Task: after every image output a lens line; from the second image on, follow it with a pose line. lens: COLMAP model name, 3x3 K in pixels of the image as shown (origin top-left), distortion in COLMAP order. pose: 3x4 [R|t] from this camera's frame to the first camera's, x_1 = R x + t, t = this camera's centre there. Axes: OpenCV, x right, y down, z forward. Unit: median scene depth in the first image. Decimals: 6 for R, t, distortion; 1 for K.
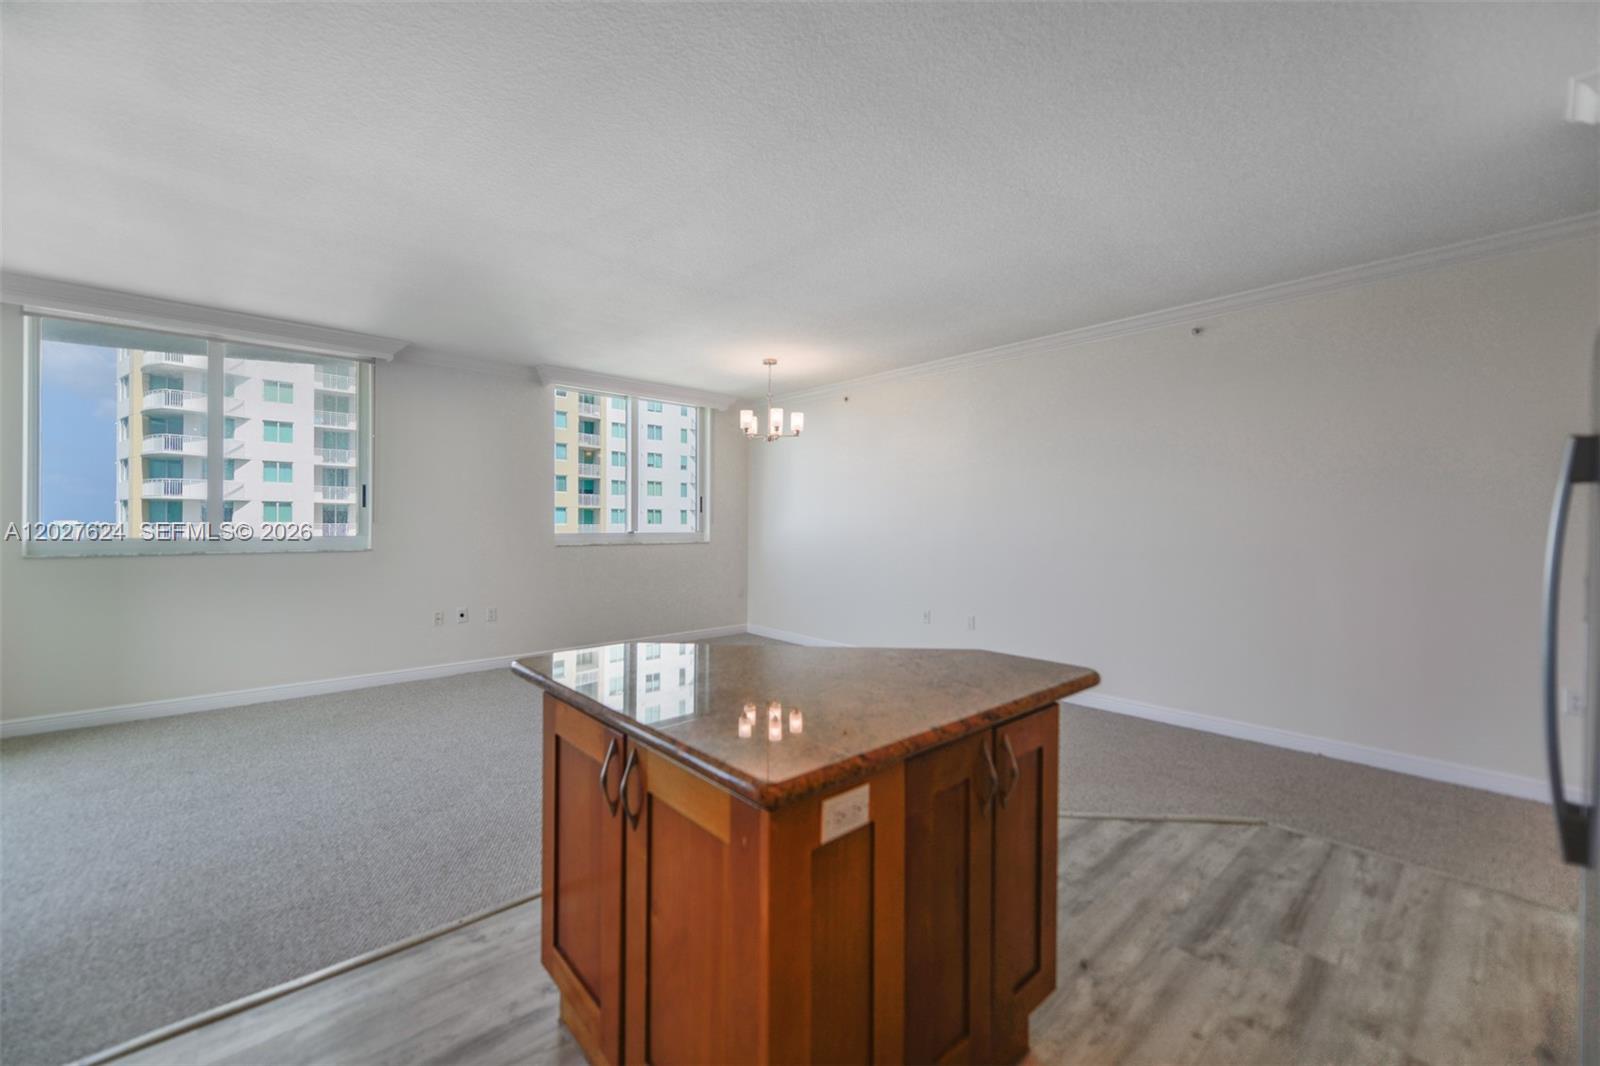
lens RADIAL K [[626.2, 0, 800.0], [0, 626.2, 533.0], [0, 0, 1]] dist [0.001133, 0.000107]
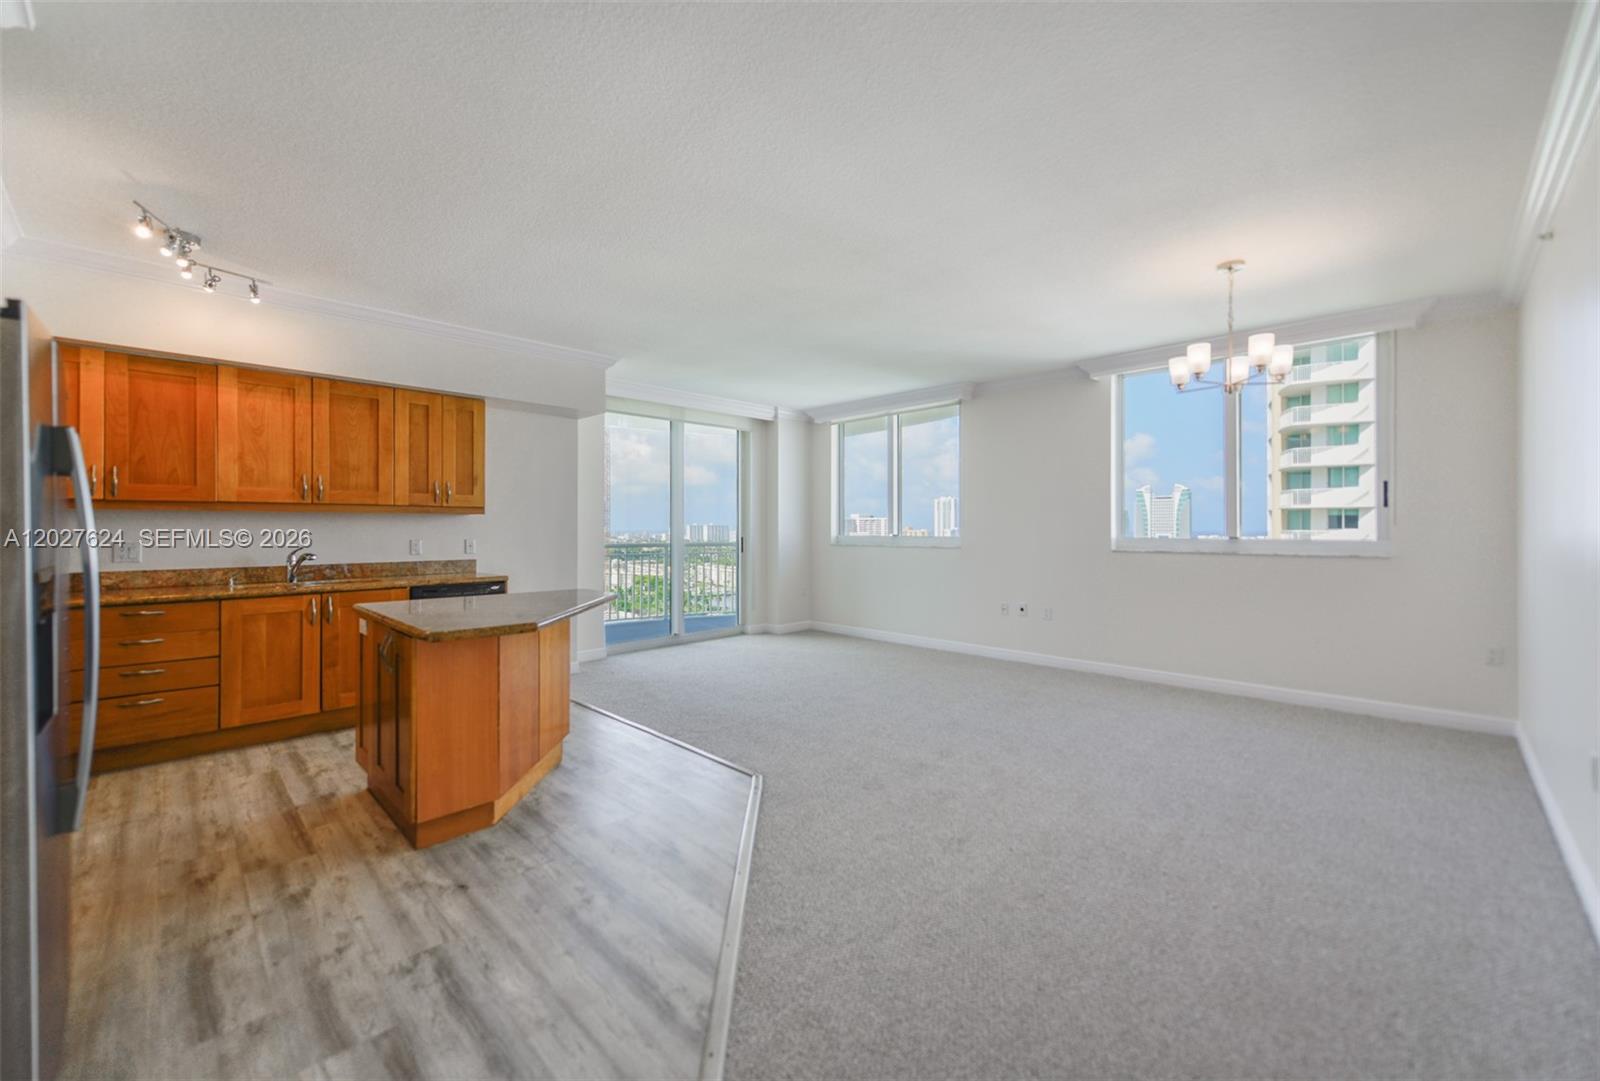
lens RADIAL K [[647.2, 0, 800.0], [0, 647.2, 540.5], [0, 0, 1]] dist [-0.000517, -0.000101]
pose [[0.062482, 0.019298, -0.997859, 1.665244], [-0.018840, 0.999658, 0.018153, -0.012304], [0.997868, 0.017666, 0.062825, 1.504484]]
